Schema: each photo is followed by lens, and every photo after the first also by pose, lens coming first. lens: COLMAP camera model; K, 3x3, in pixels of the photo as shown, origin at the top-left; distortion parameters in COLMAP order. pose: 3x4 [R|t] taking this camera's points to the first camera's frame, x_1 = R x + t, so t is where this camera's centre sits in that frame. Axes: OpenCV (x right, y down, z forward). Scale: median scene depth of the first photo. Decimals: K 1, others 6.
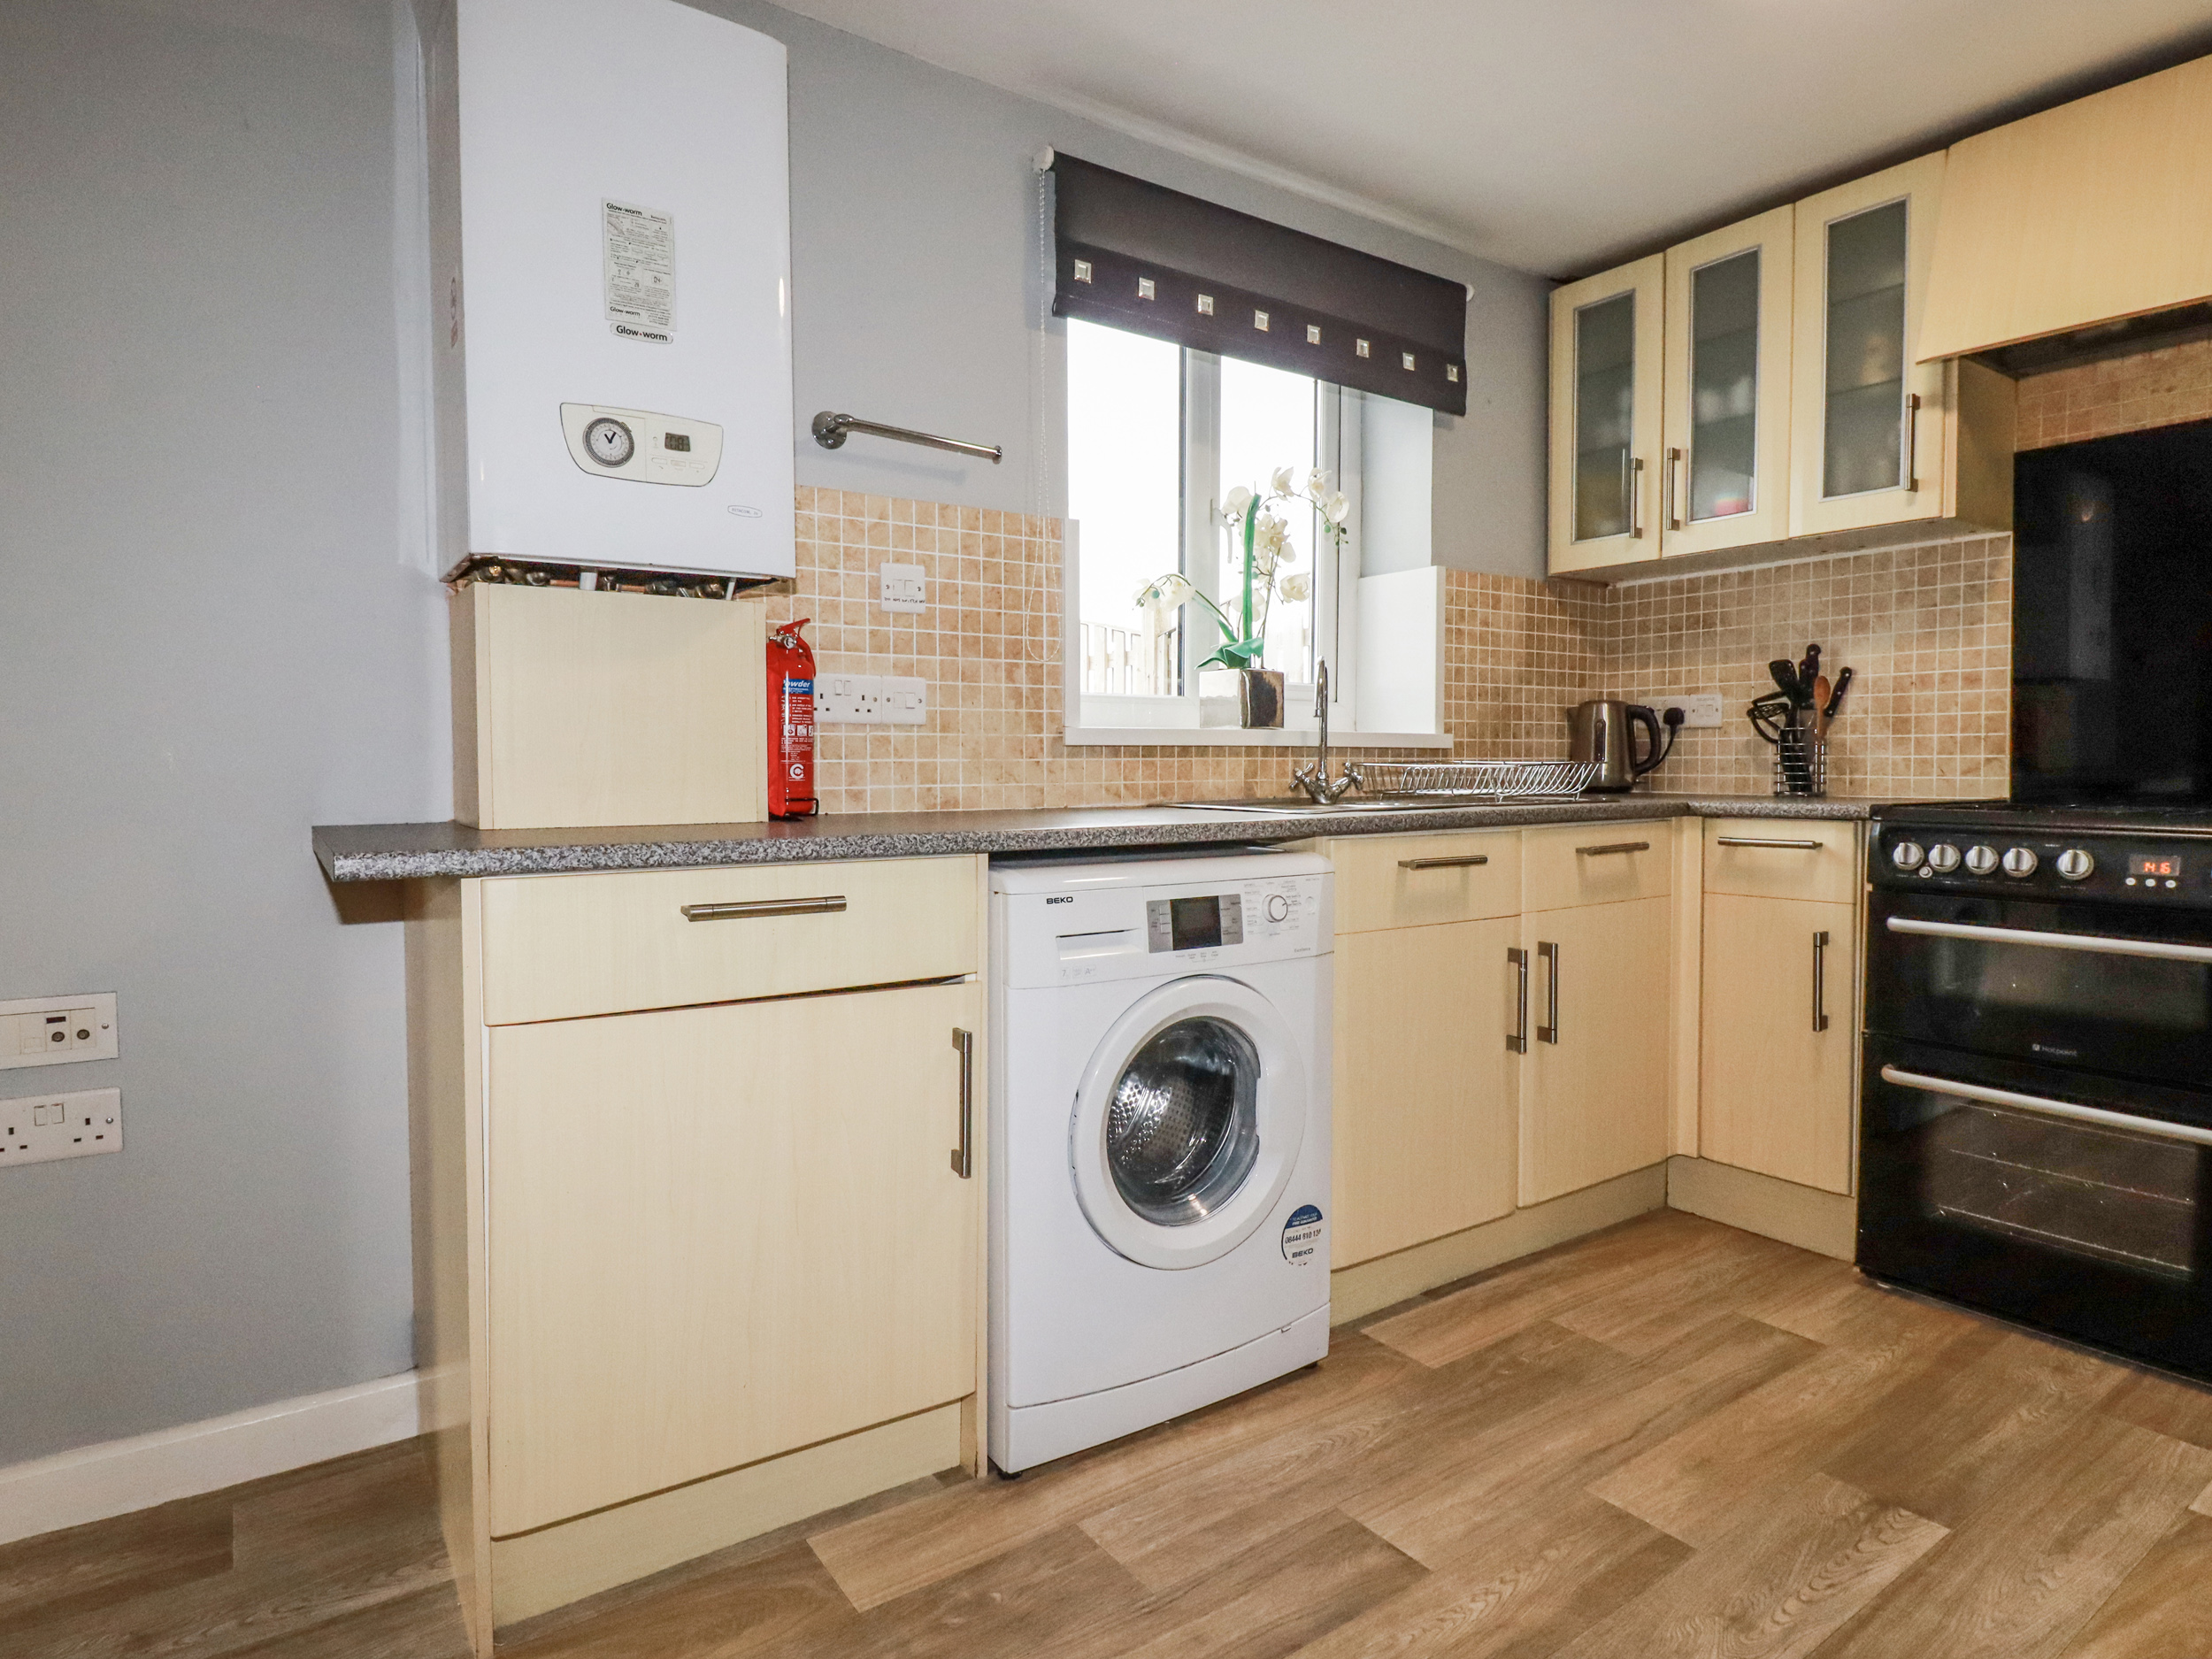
lens RADIAL K [[1170.4, 0, 1048.9], [0, 1170.4, 811.4], [0, 0, 1]] dist [0.001513, -0.015093]
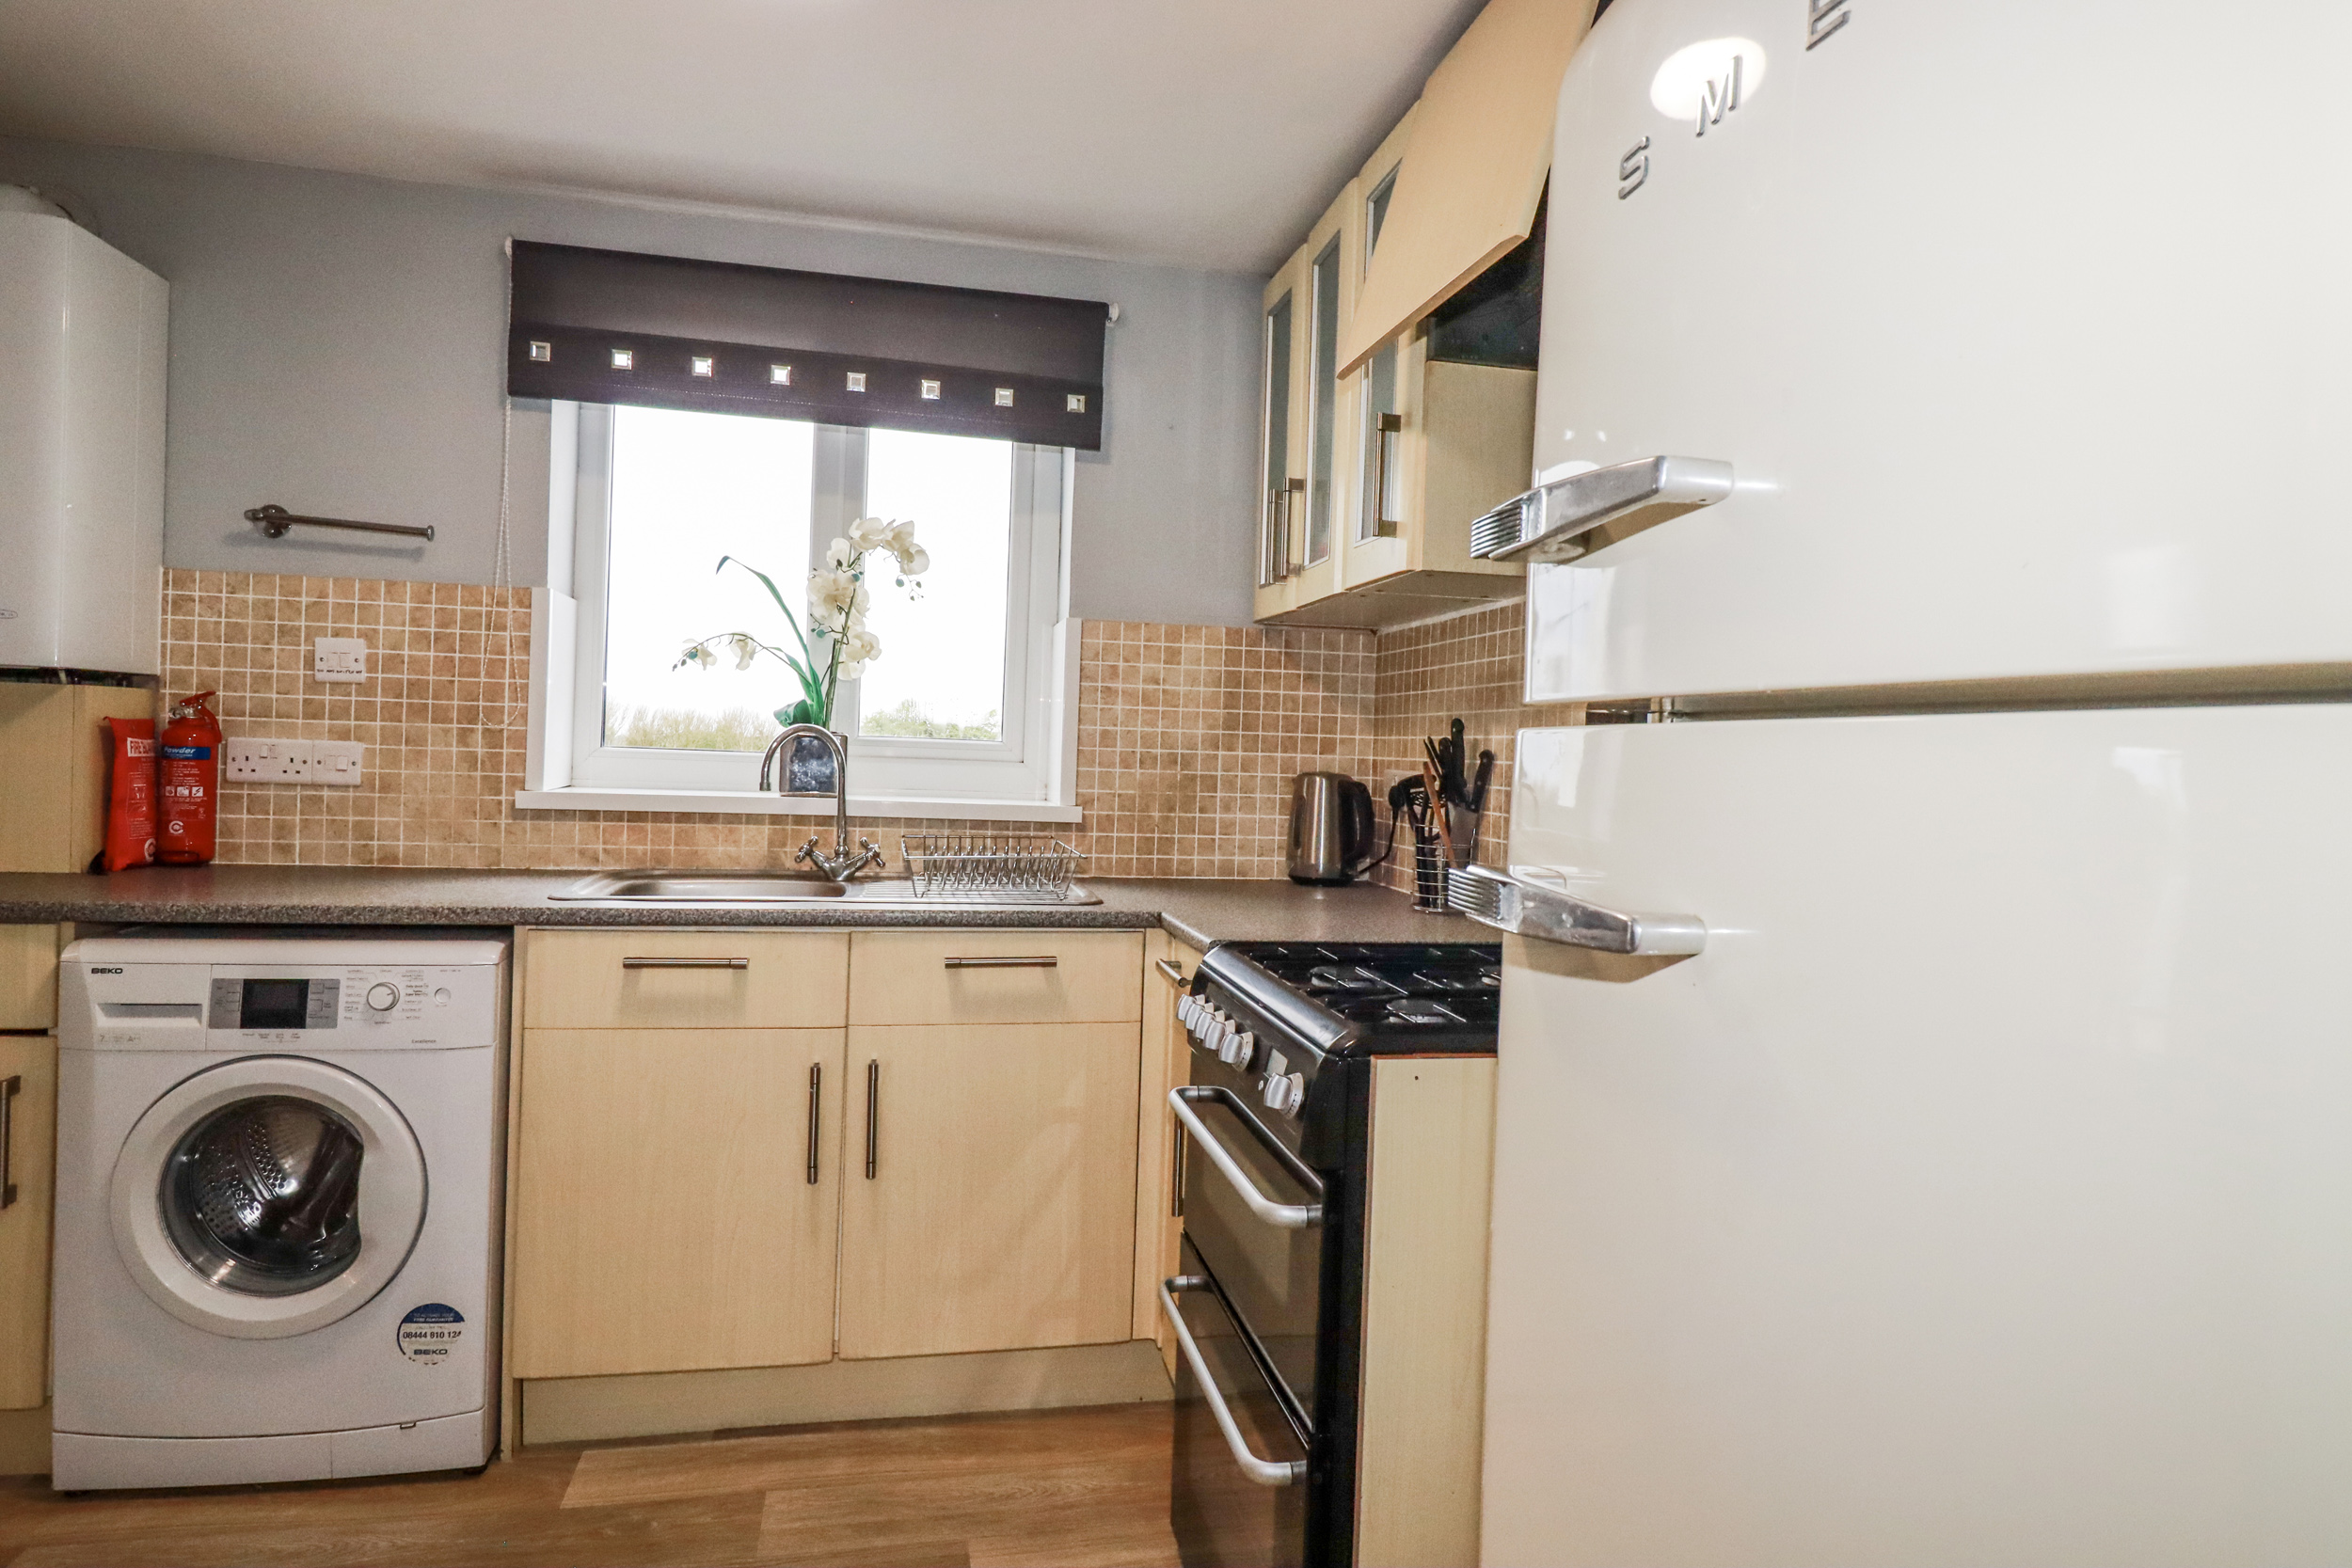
lens RADIAL K [[1234.7, 0, 1162.5], [0, 1234.7, 768.2], [0, 0, 1]] dist [0.000322, -0.008411]
pose [[0.932732, 0.040628, -0.358275, 0.961646], [-0.053219, 0.998261, -0.025348, -0.098148], [0.356622, 0.042709, 0.933272, 0.200682]]
